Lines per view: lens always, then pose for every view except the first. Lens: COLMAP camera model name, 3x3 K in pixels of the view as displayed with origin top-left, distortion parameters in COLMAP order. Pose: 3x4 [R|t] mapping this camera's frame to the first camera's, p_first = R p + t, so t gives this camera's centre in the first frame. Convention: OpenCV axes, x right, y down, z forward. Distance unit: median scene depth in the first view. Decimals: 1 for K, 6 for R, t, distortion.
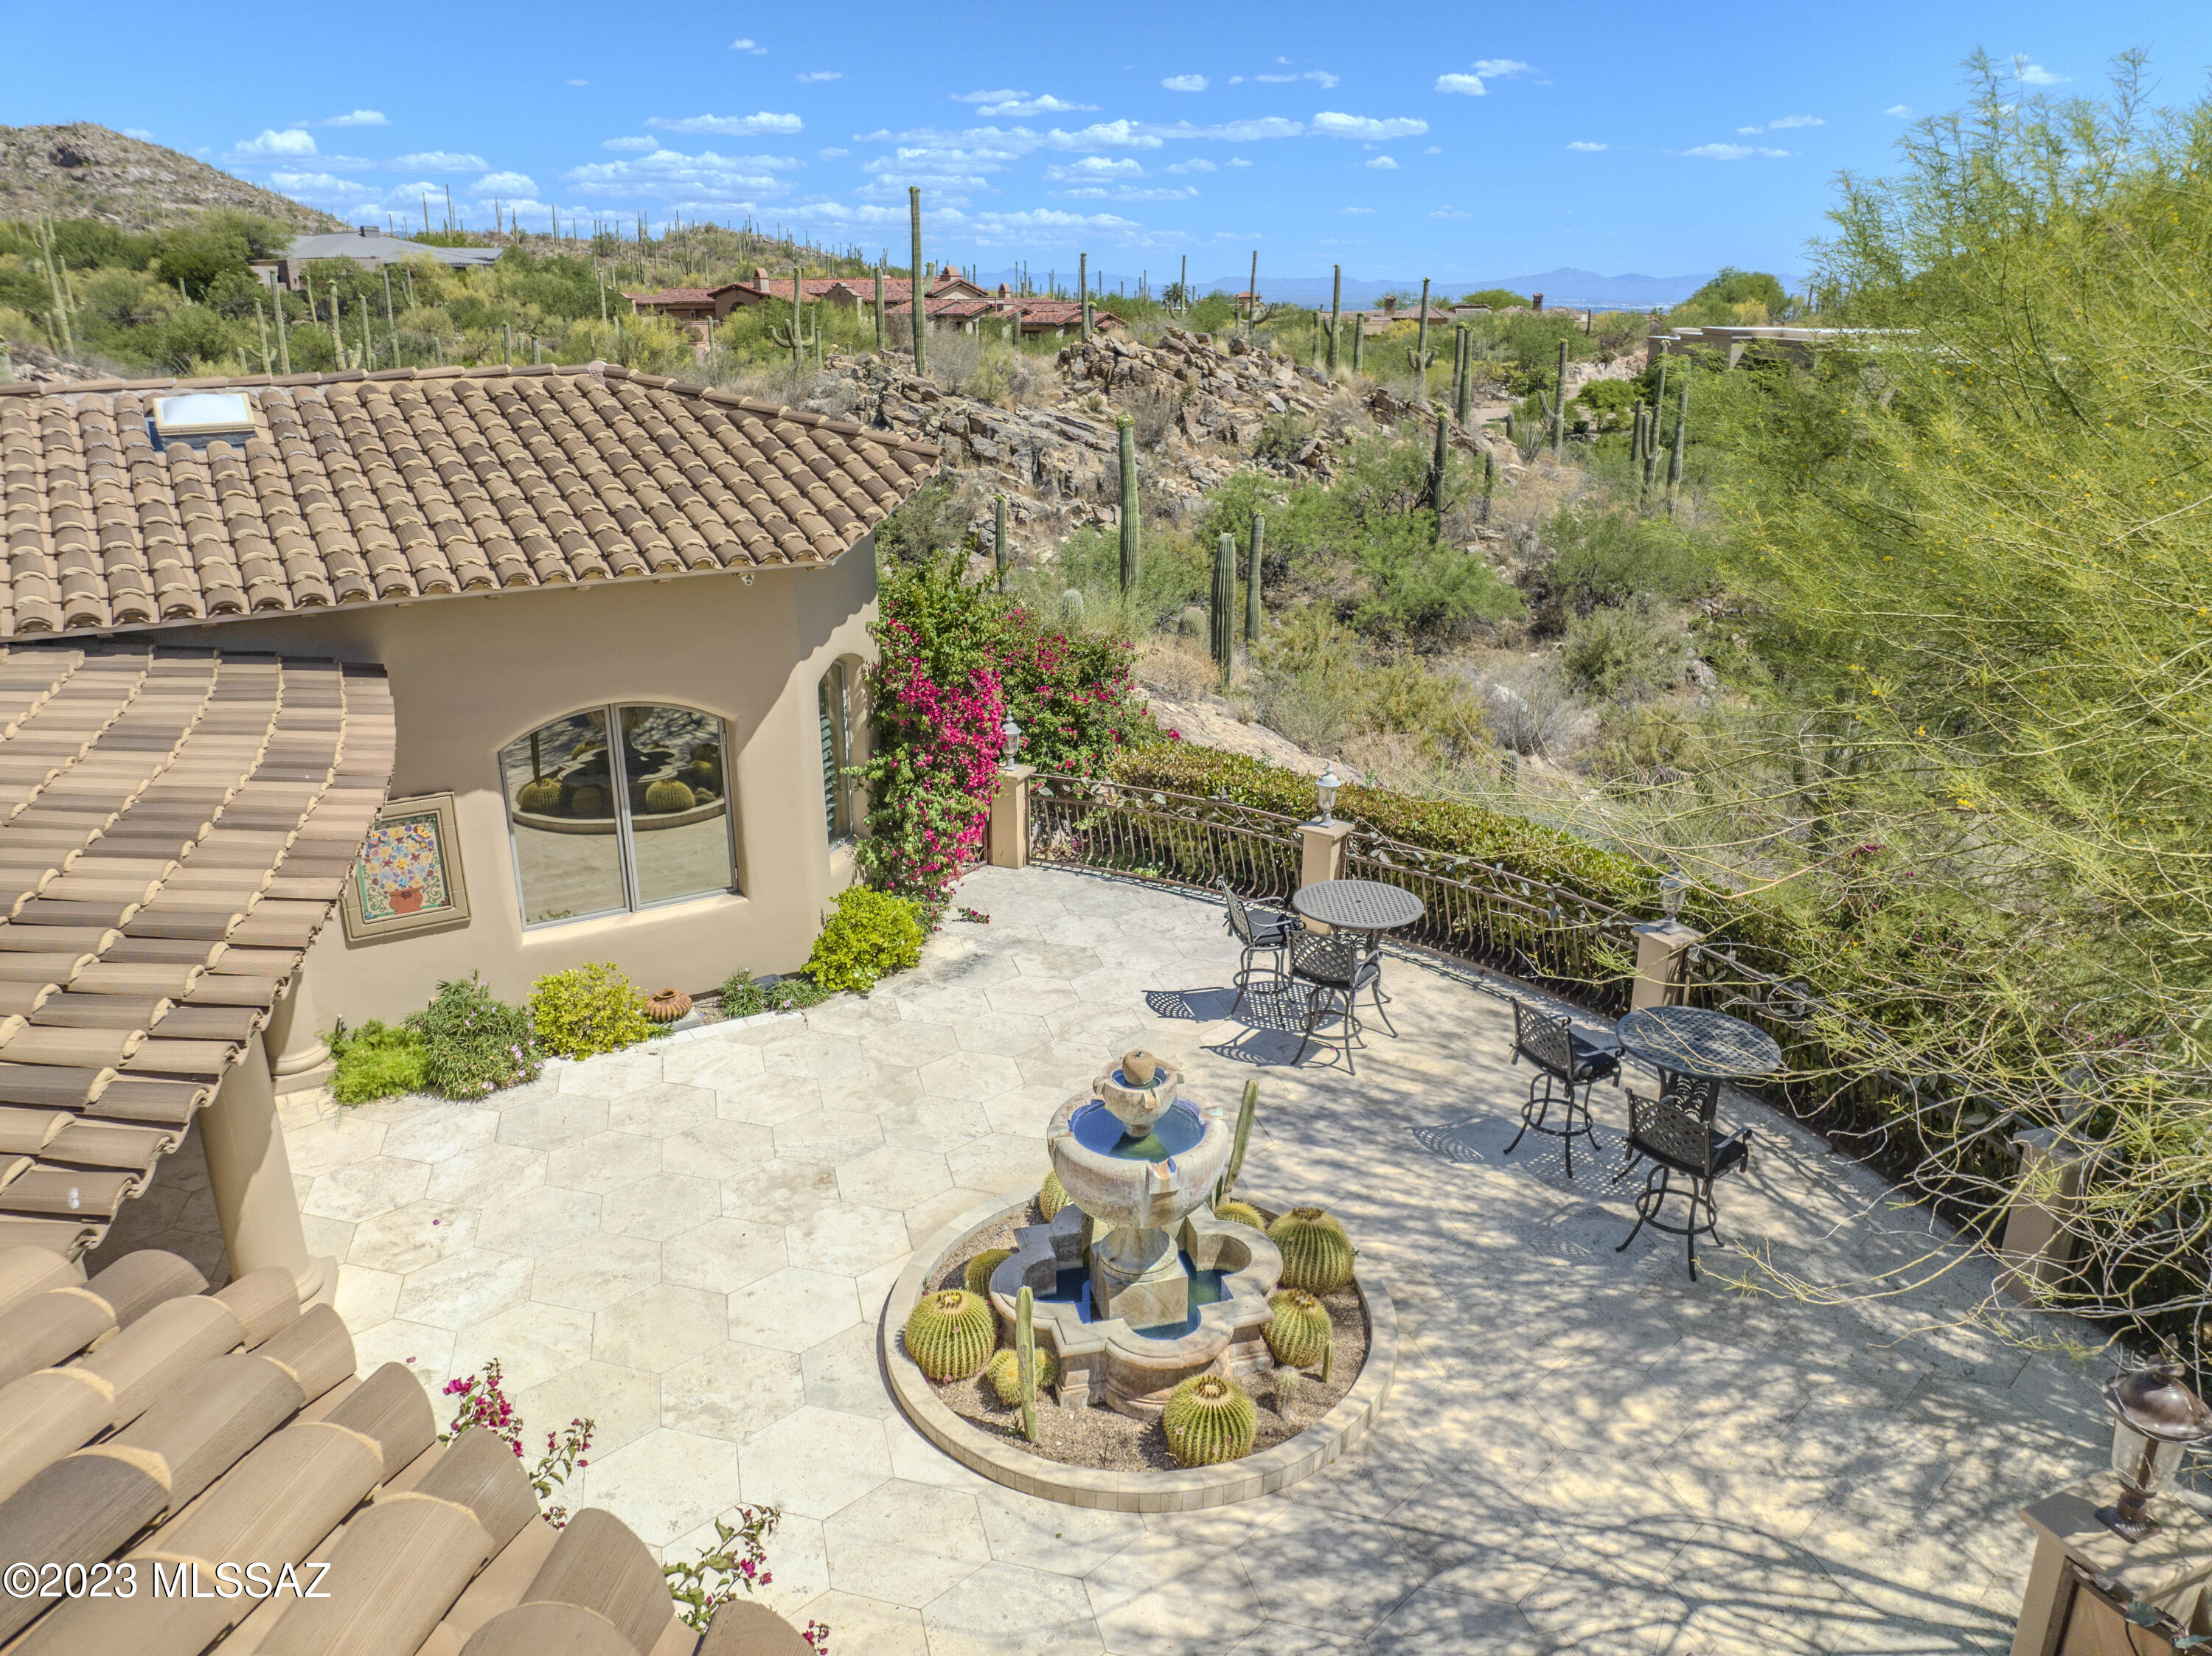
lens RADIAL K [[1540.7, 0, 1106.0], [0, 1540.7, 828.0], [0, 0, 1]] dist [-0.039379, 0.010081]
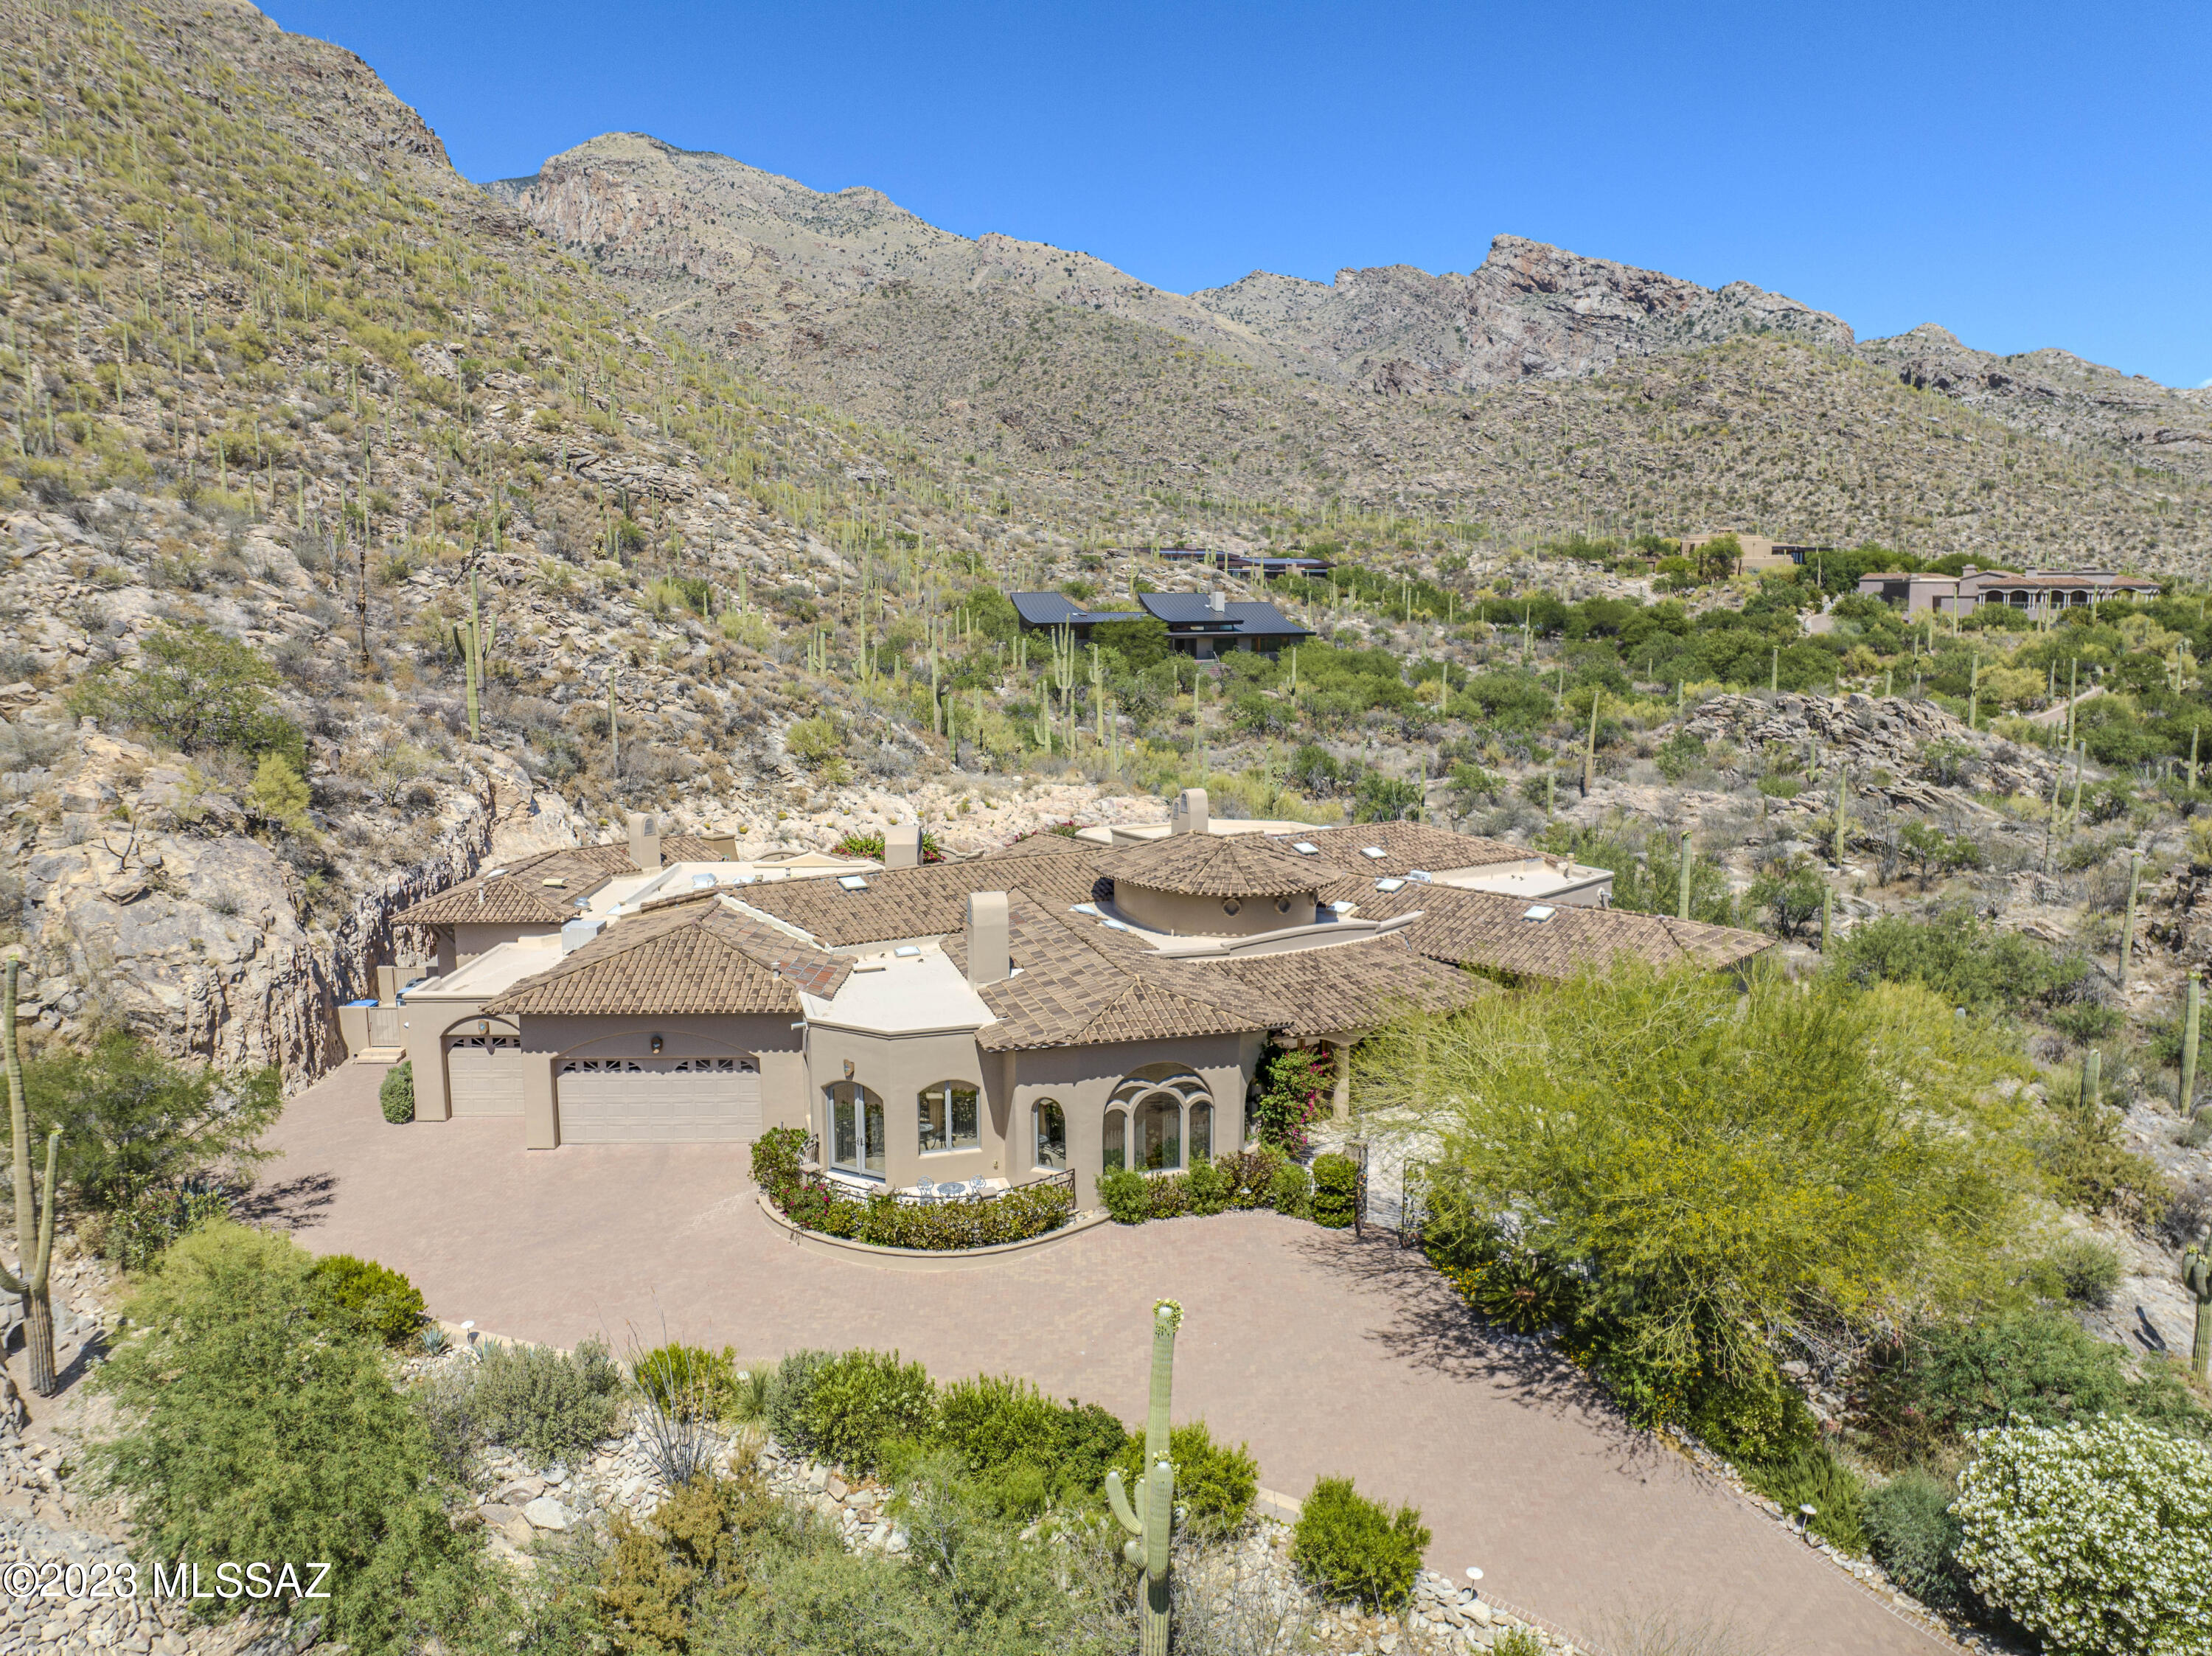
lens RADIAL K [[1528.8, 0, 1106.0], [0, 1528.8, 828.0], [0, 0, 1]] dist [0.002391, -0.064434]
pose [[0.268790, 0.143812, -0.952402, 0.245101], [-0.315489, 0.947390, 0.054017, -0.030932], [0.910065, 0.285954, 0.300020, -0.106588]]
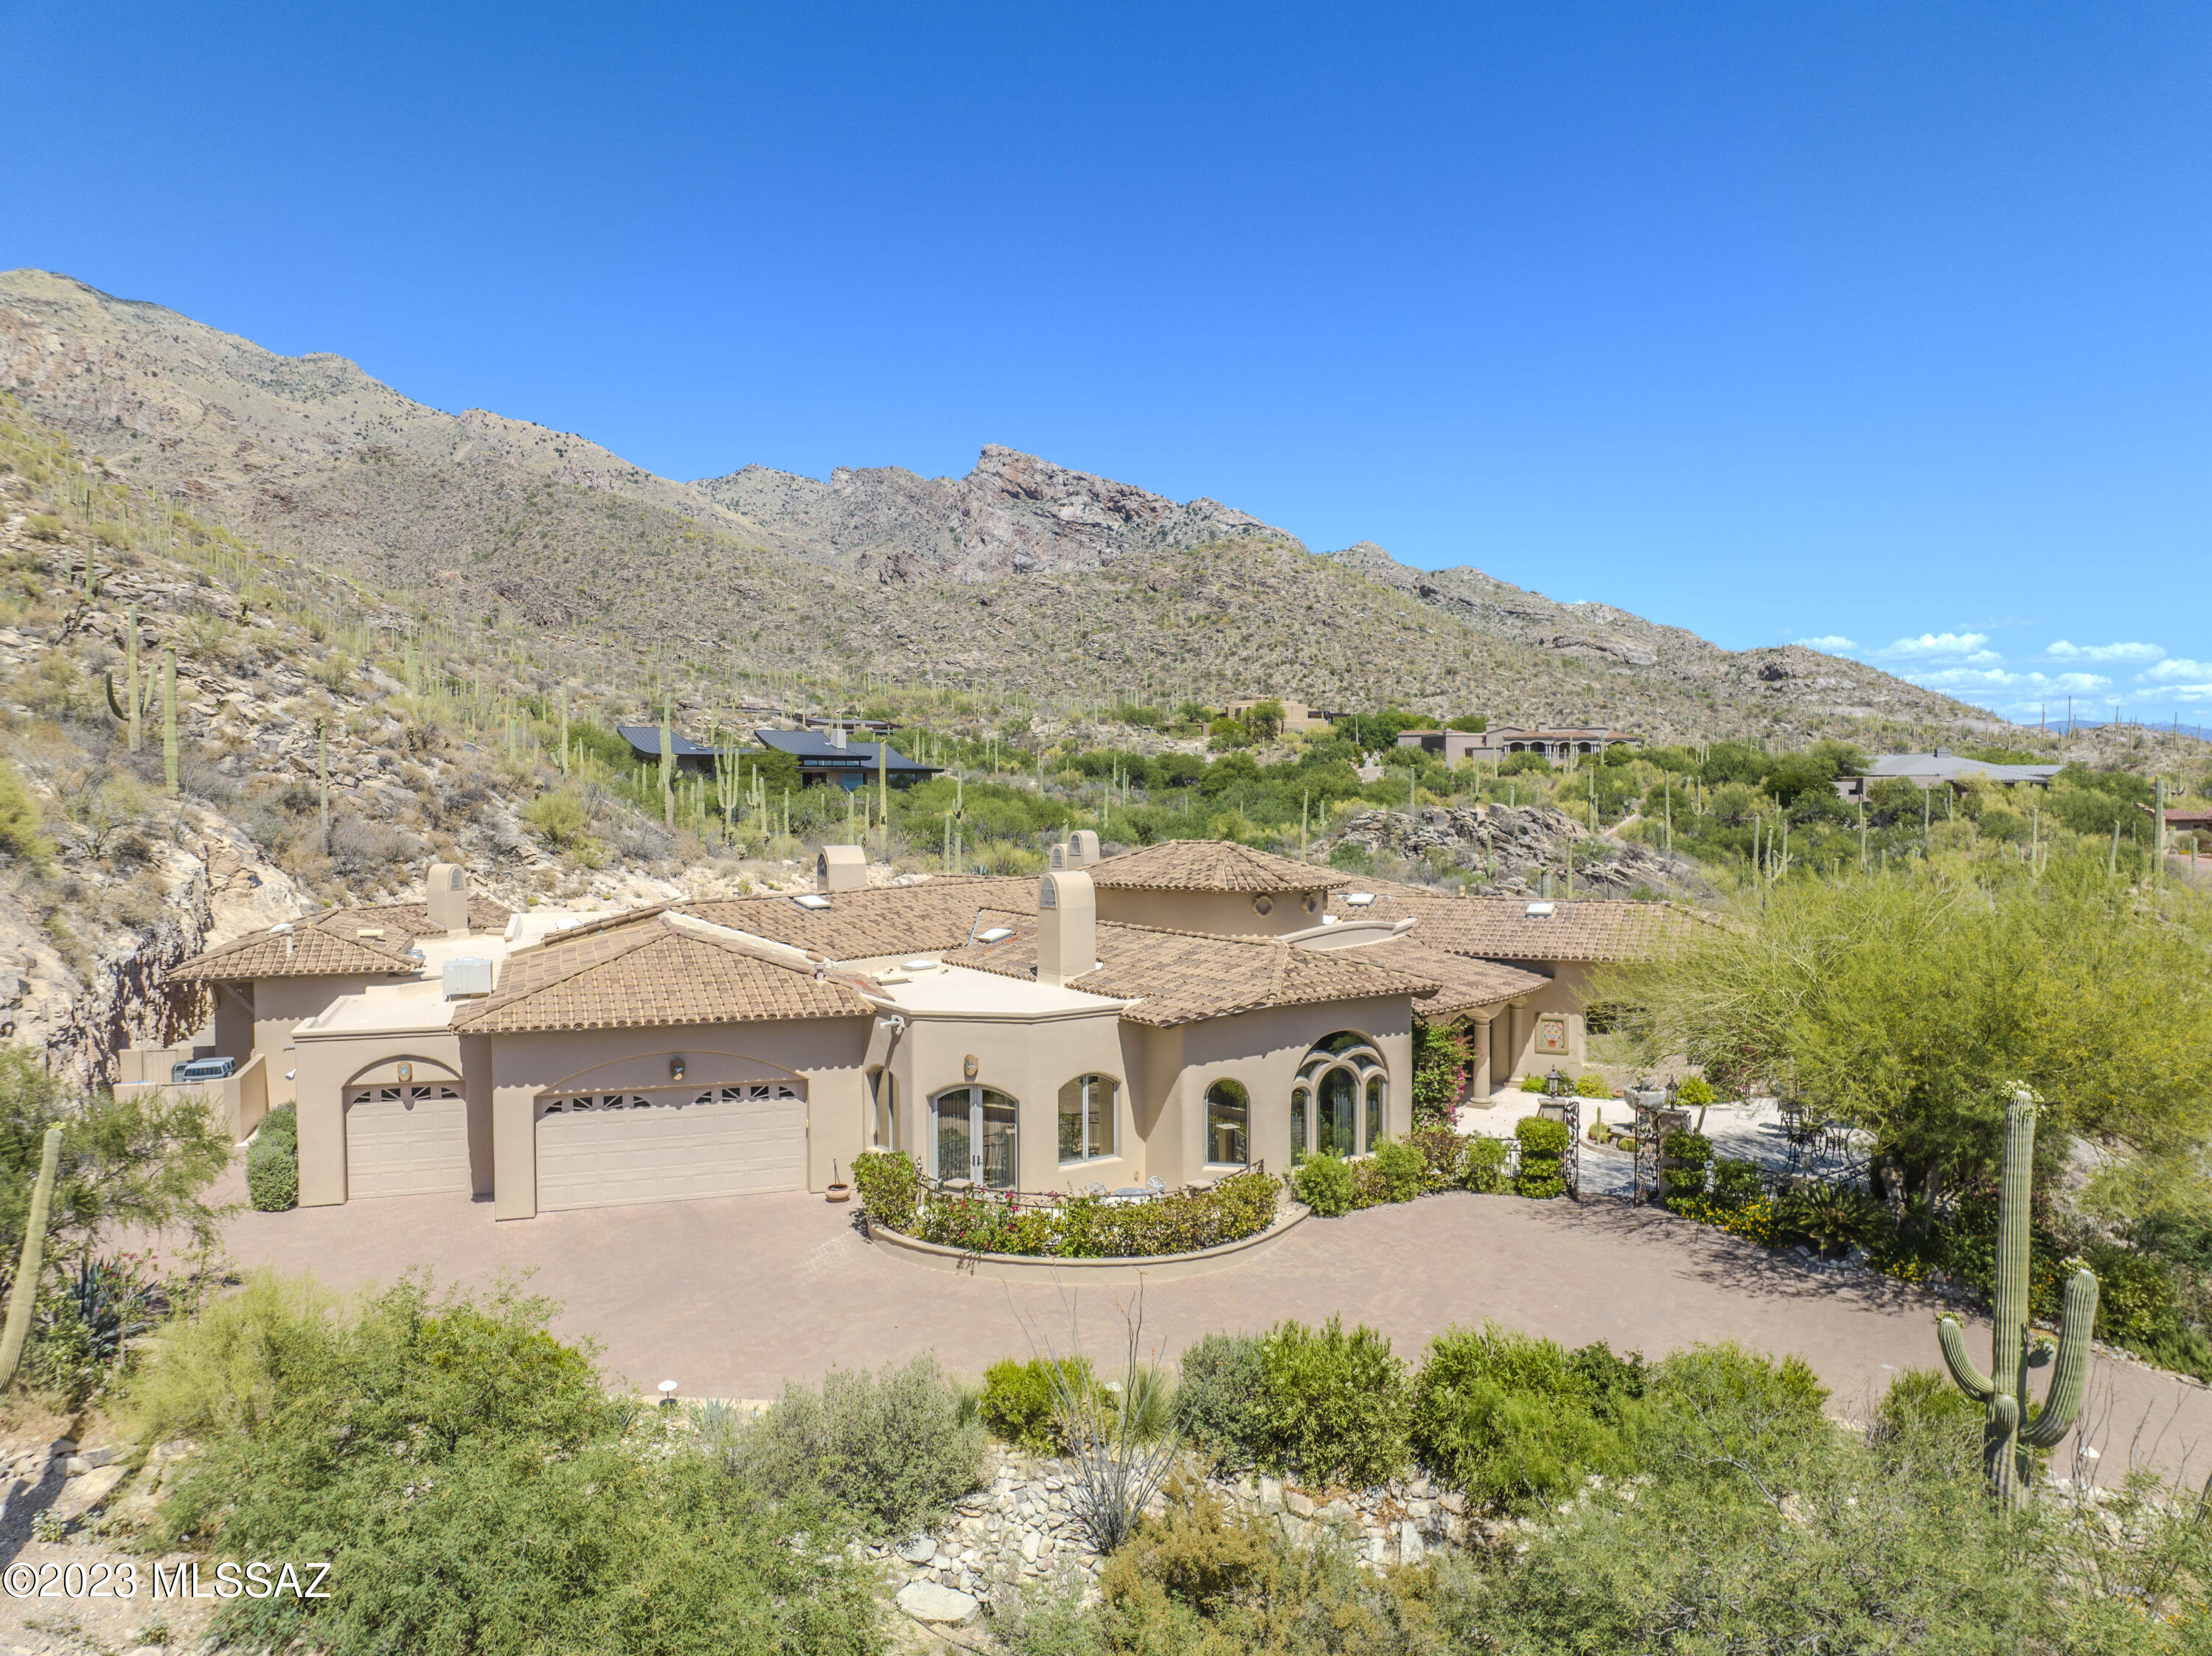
lens RADIAL K [[1540.7, 0, 1106.0], [0, 1540.7, 828.0], [0, 0, 1]] dist [-0.039379, 0.010081]
pose [[0.555350, 0.025329, -0.831231, 0.173962], [-0.273538, 0.949482, -0.153819, 0.036480], [0.785343, 0.312797, 0.534223, -0.170738]]
